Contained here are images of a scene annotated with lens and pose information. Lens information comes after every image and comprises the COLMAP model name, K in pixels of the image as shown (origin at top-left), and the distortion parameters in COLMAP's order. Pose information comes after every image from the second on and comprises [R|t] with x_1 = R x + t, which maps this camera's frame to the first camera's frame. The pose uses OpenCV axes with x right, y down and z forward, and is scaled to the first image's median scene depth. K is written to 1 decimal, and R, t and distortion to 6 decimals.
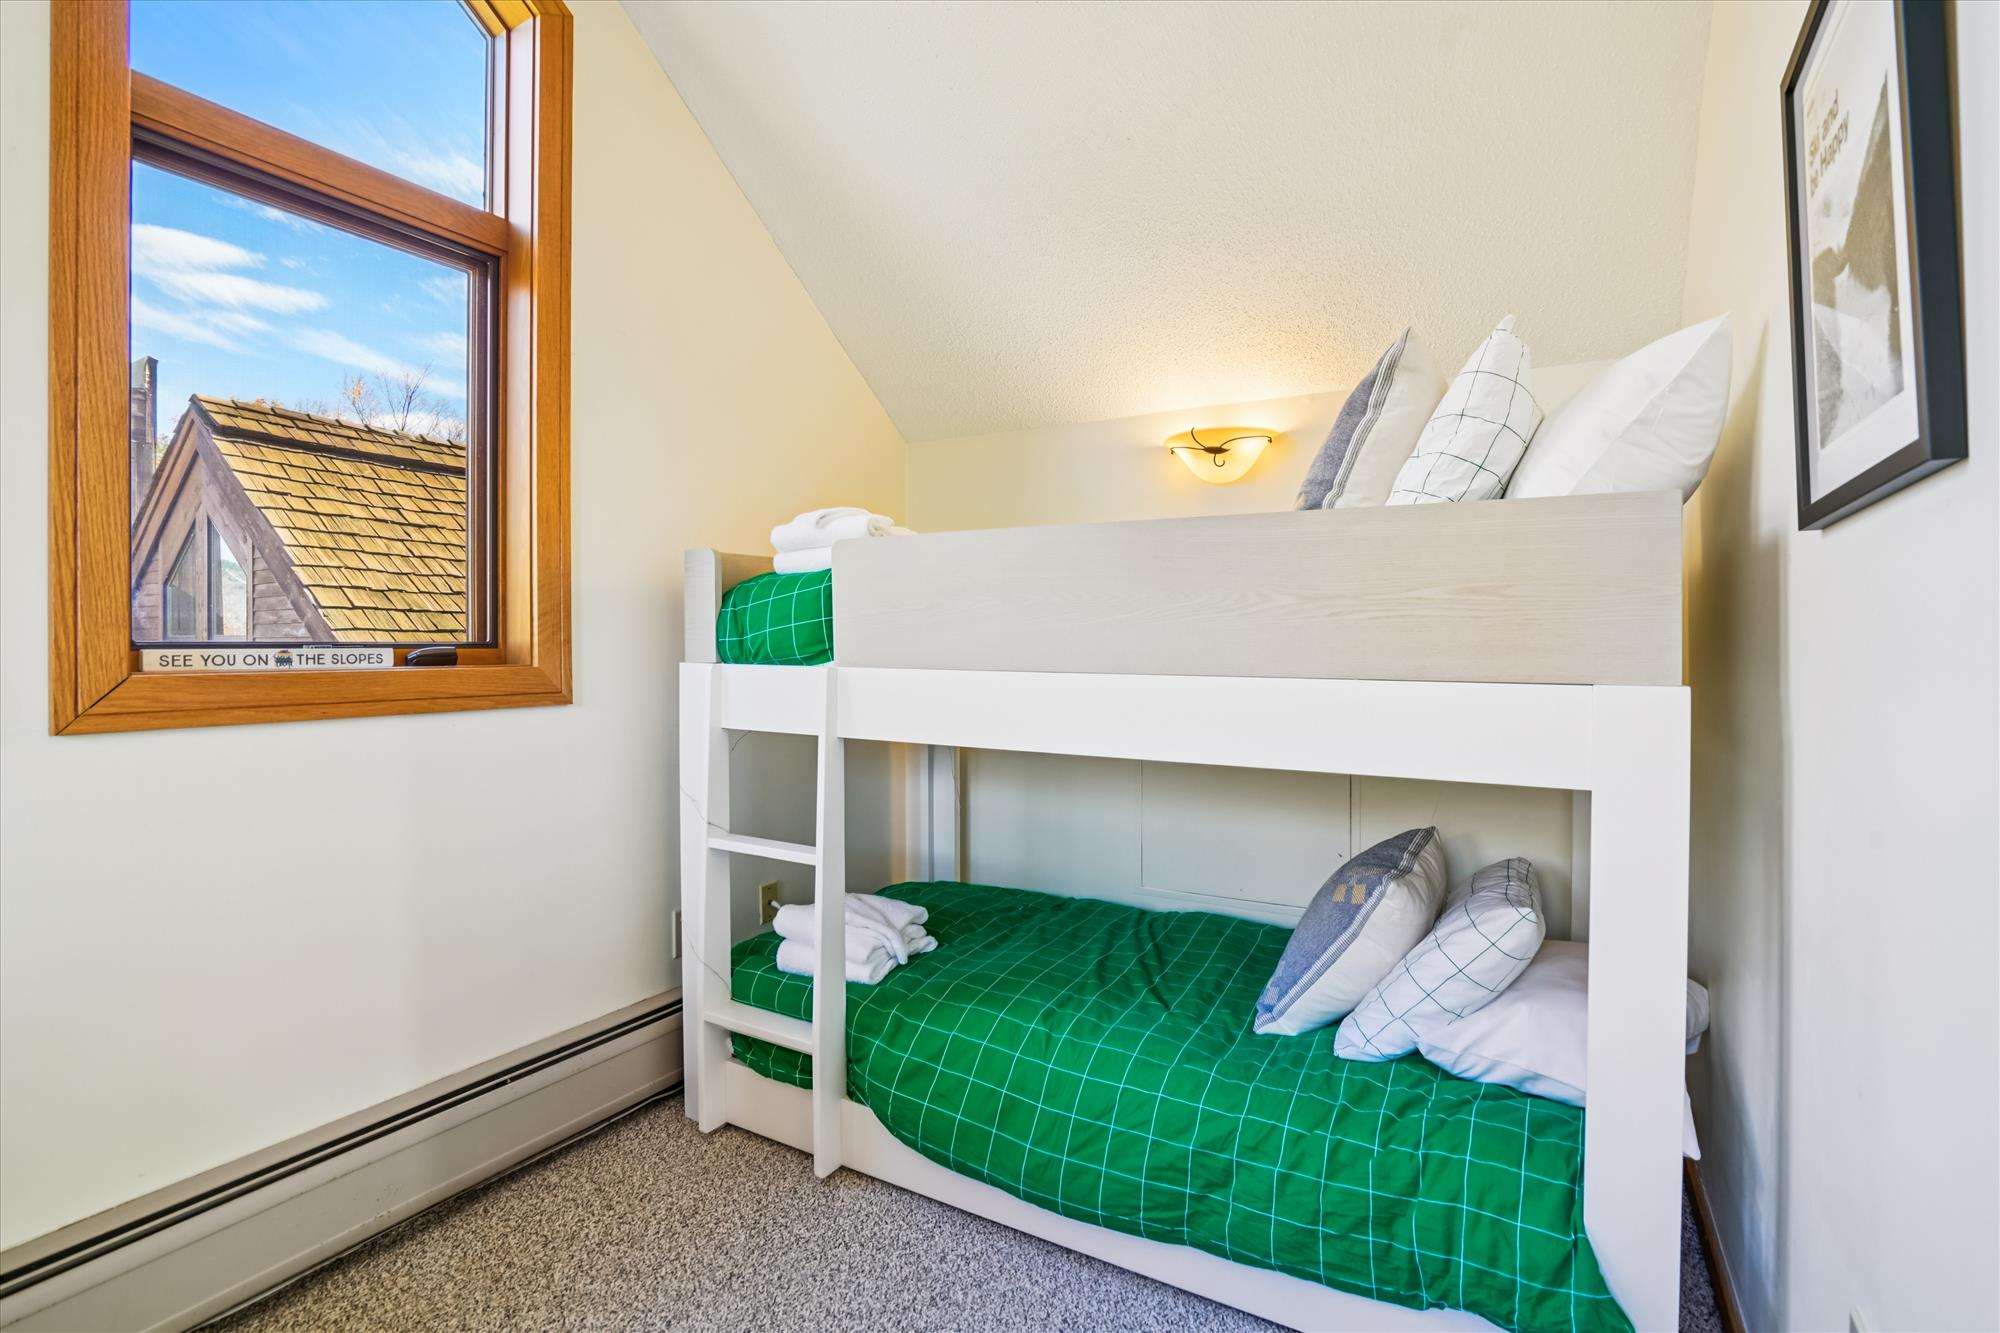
lens RADIAL K [[948.5, 0, 1009.6], [0, 948.5, 632.3], [0, 0, 1]] dist [-0.002997, 0.000515]
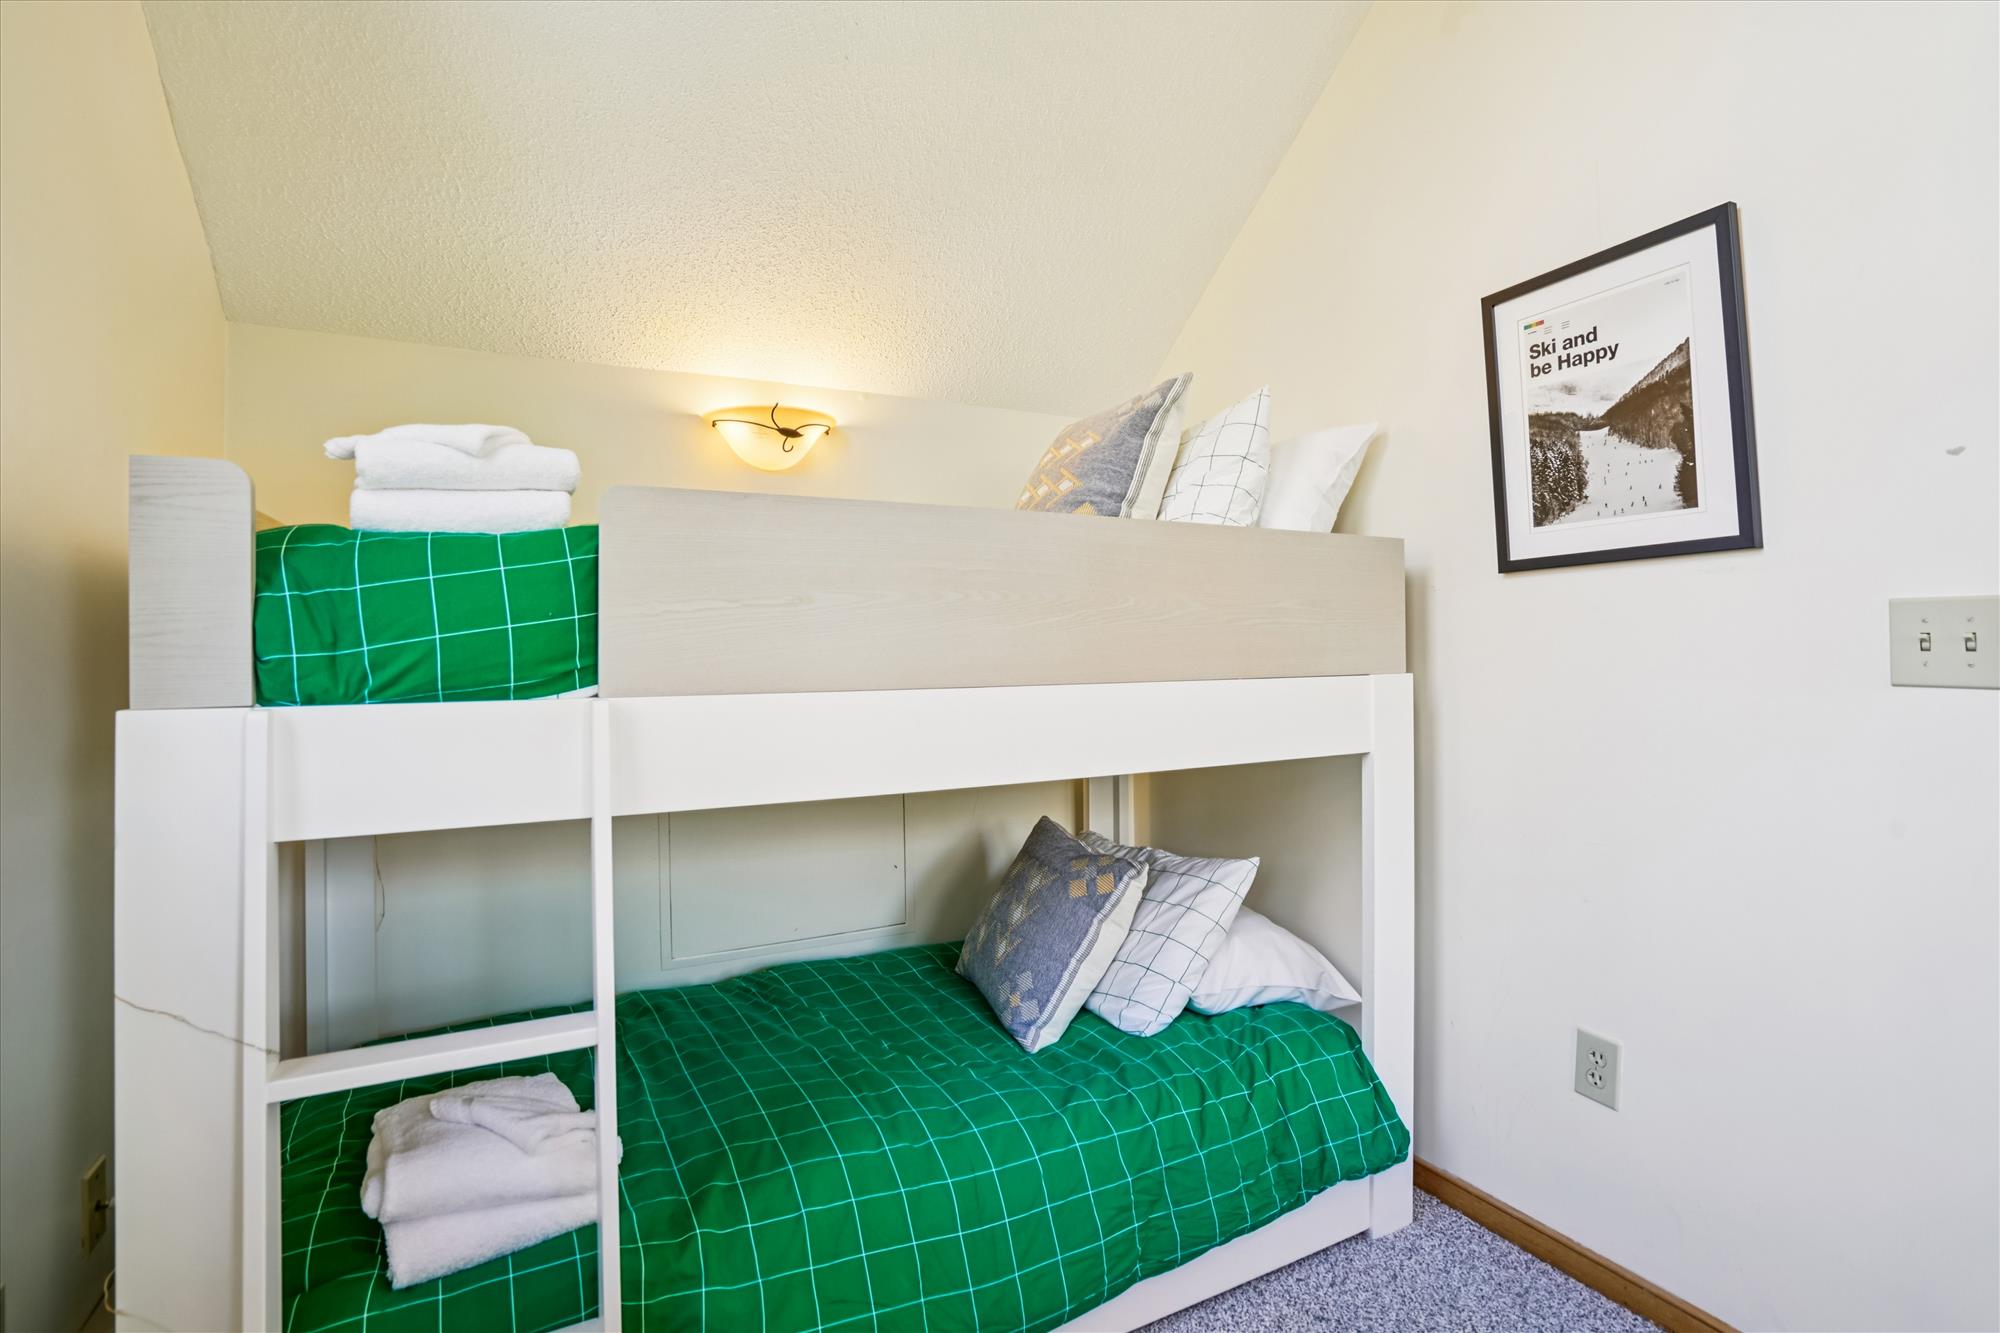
lens RADIAL K [[1000.0, 0, 1000.6], [0, 1000.0, 626.5], [0, 0, 1]] dist [0.017718, 0.000267]
pose [[0.529623, 0.010267, 0.848171, -0.591312], [0.010768, 0.999765, -0.018825, 0.006784], [-0.848165, 0.019103, 0.529388, 0.452979]]
